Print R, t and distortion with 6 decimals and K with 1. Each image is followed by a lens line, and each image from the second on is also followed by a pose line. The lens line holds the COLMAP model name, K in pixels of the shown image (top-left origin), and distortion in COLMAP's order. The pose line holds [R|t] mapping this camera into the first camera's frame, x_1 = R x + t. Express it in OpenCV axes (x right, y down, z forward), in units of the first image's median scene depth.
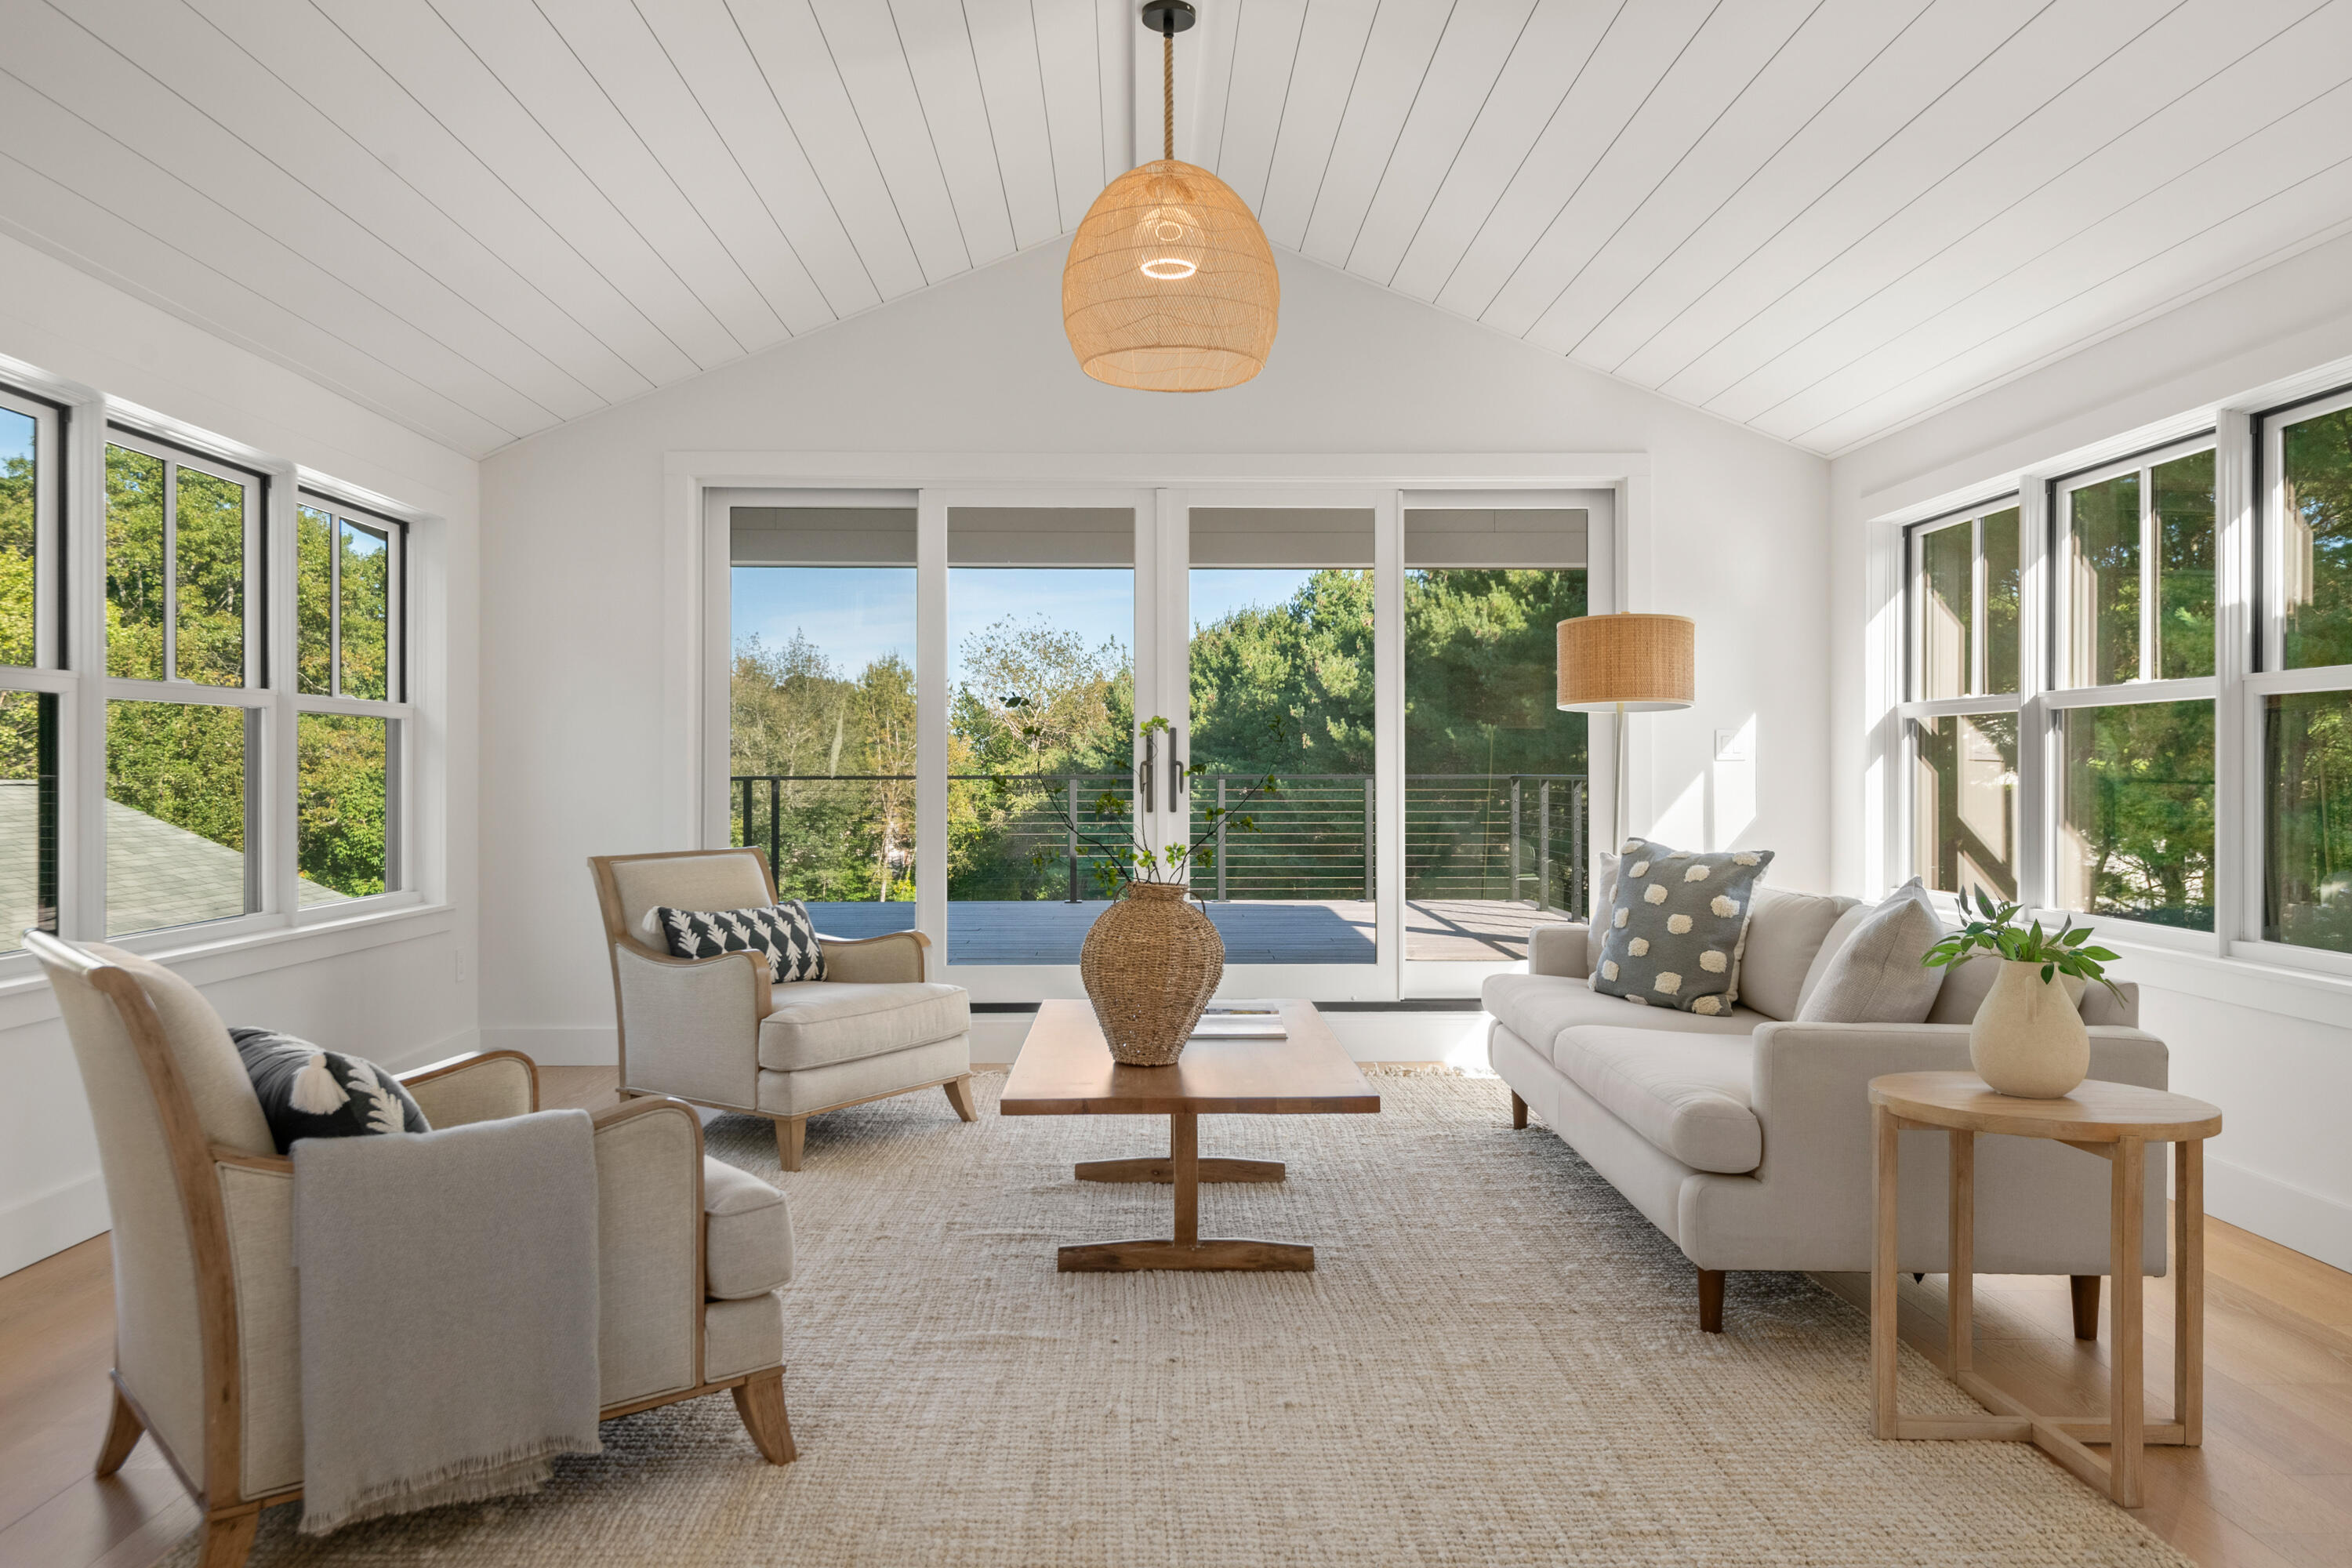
lens RADIAL K [[1606.2, 0, 1172.6], [0, 1606.2, 774.5], [0, 0, 1]] dist [-0.008690, -0.001341]
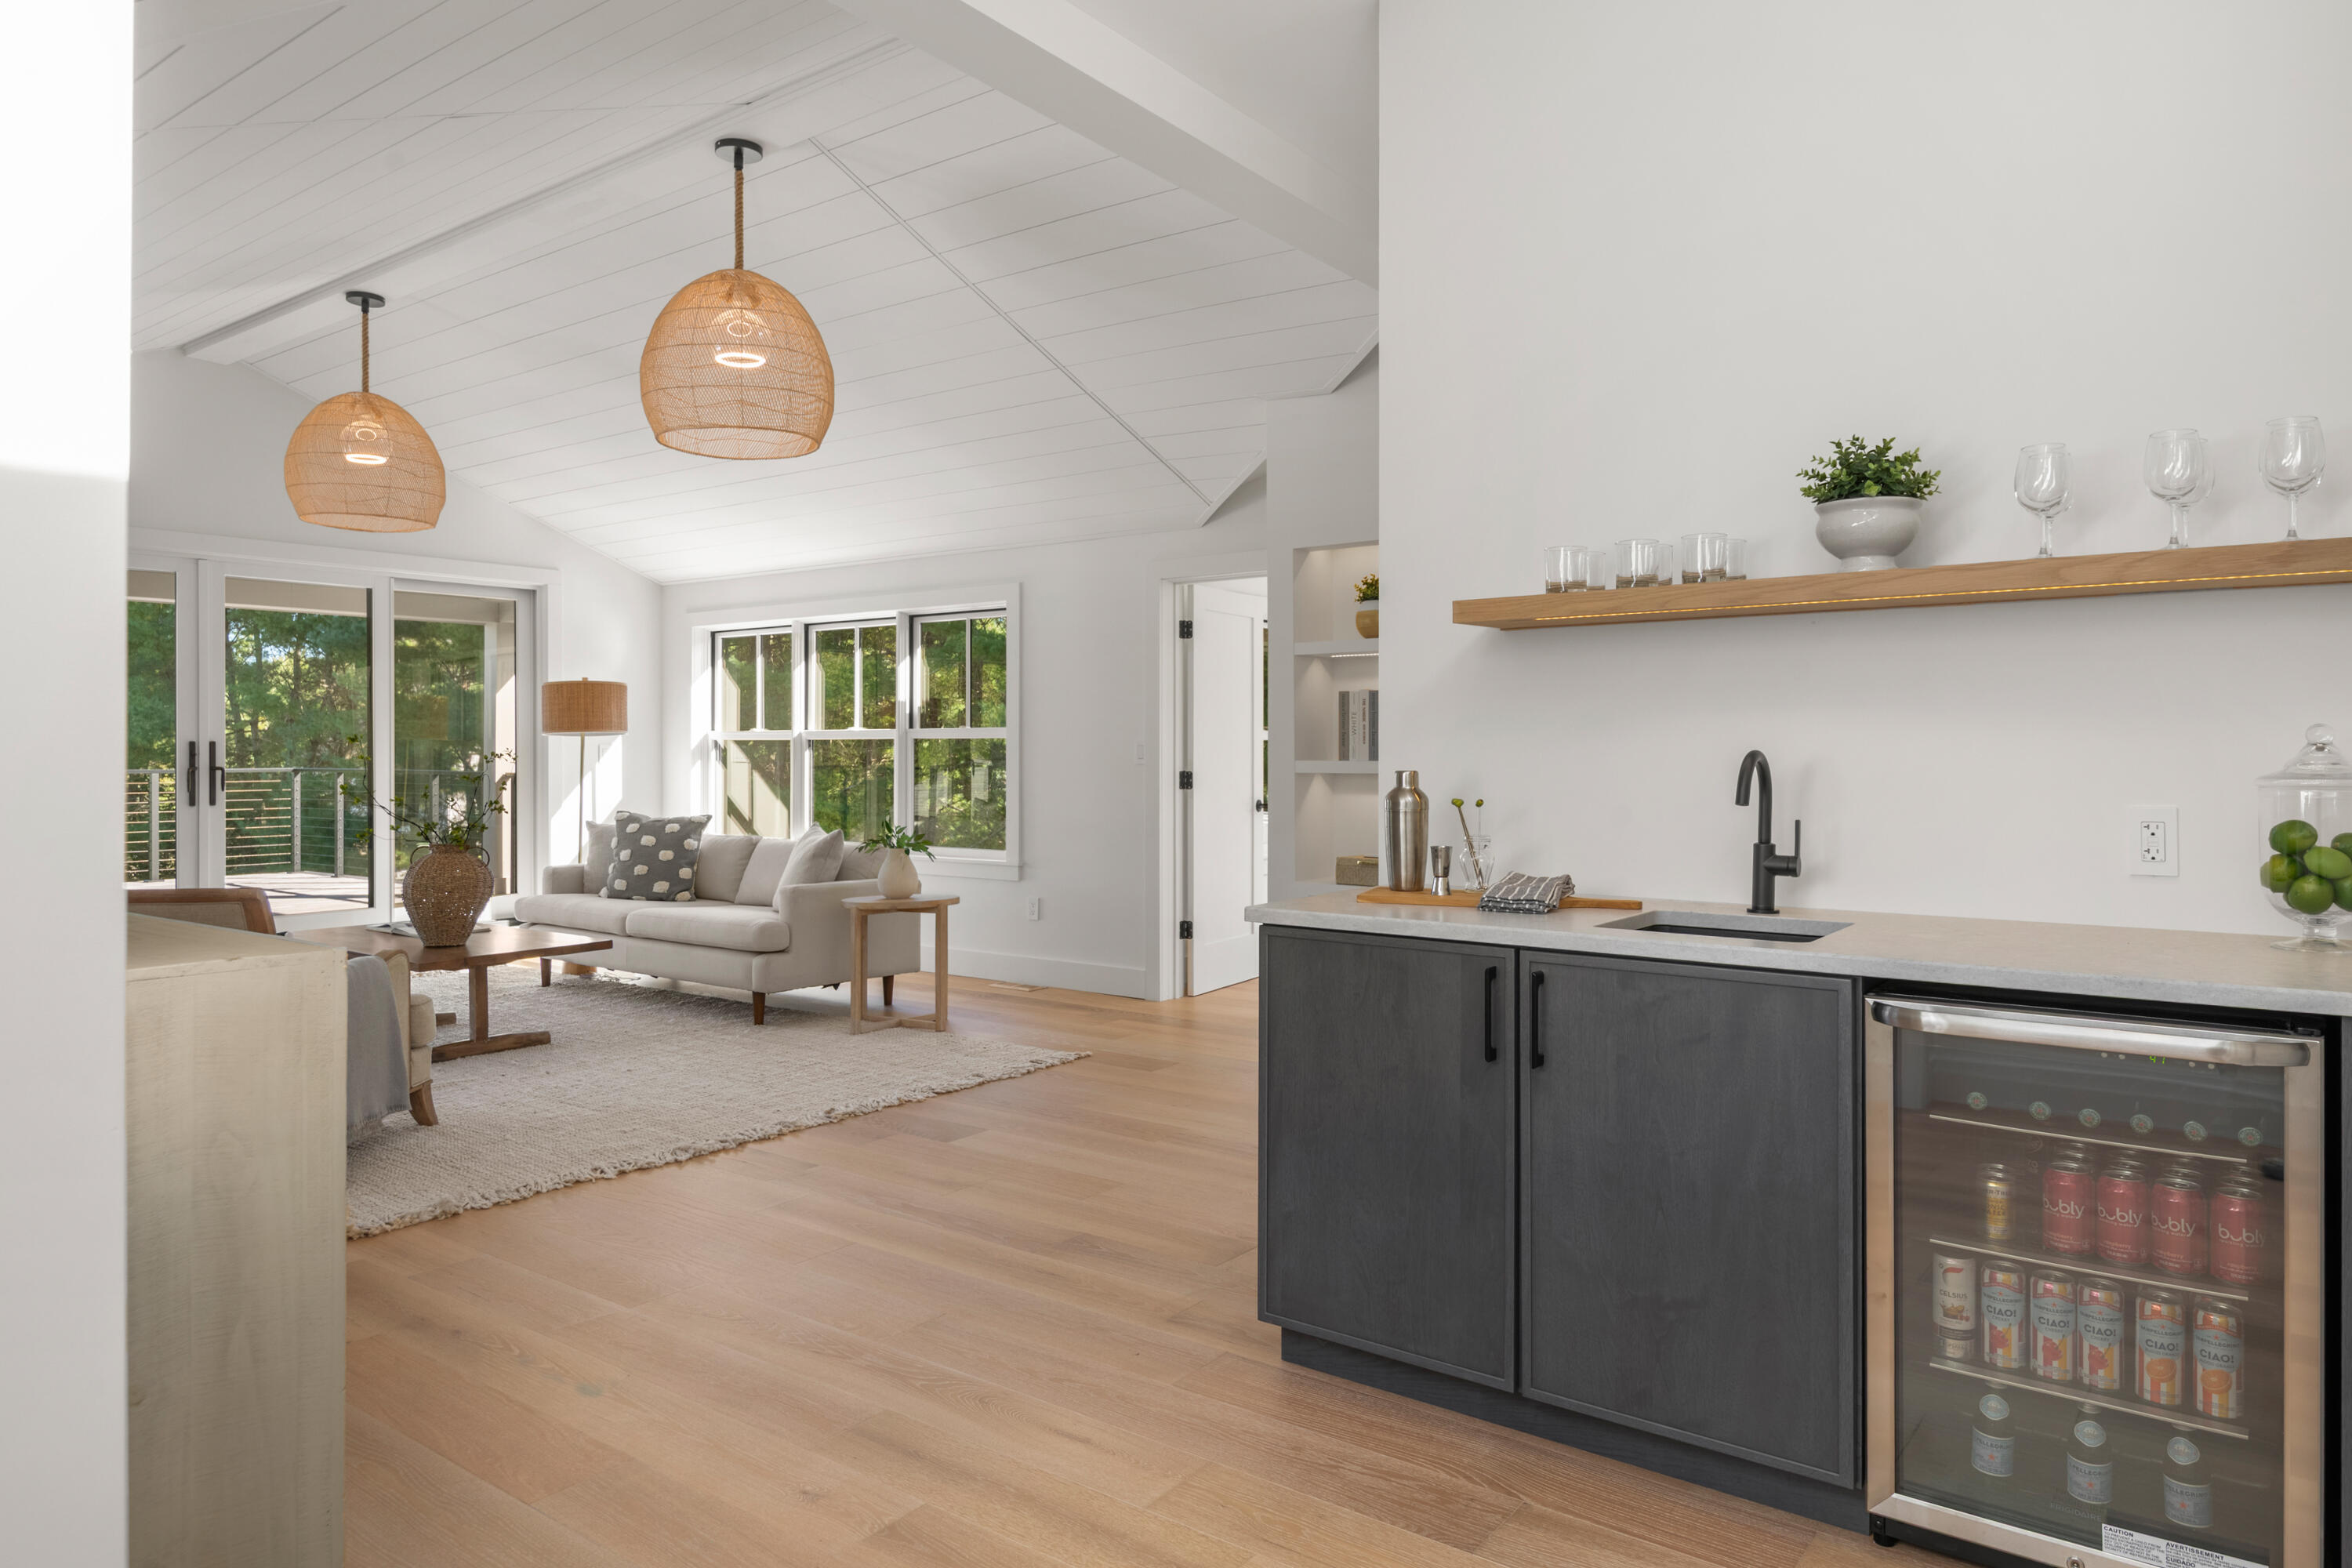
lens RADIAL K [[1485.2, 0, 1174.0], [0, 1485.2, 772.9], [0, 0, 1]] dist [0.001135, 0.000197]
pose [[0.611858, -0.011969, 0.790877, -0.692538], [0.002627, 0.999911, 0.013101, -0.024690], [-0.790963, -0.005938, 0.611835, -0.535217]]
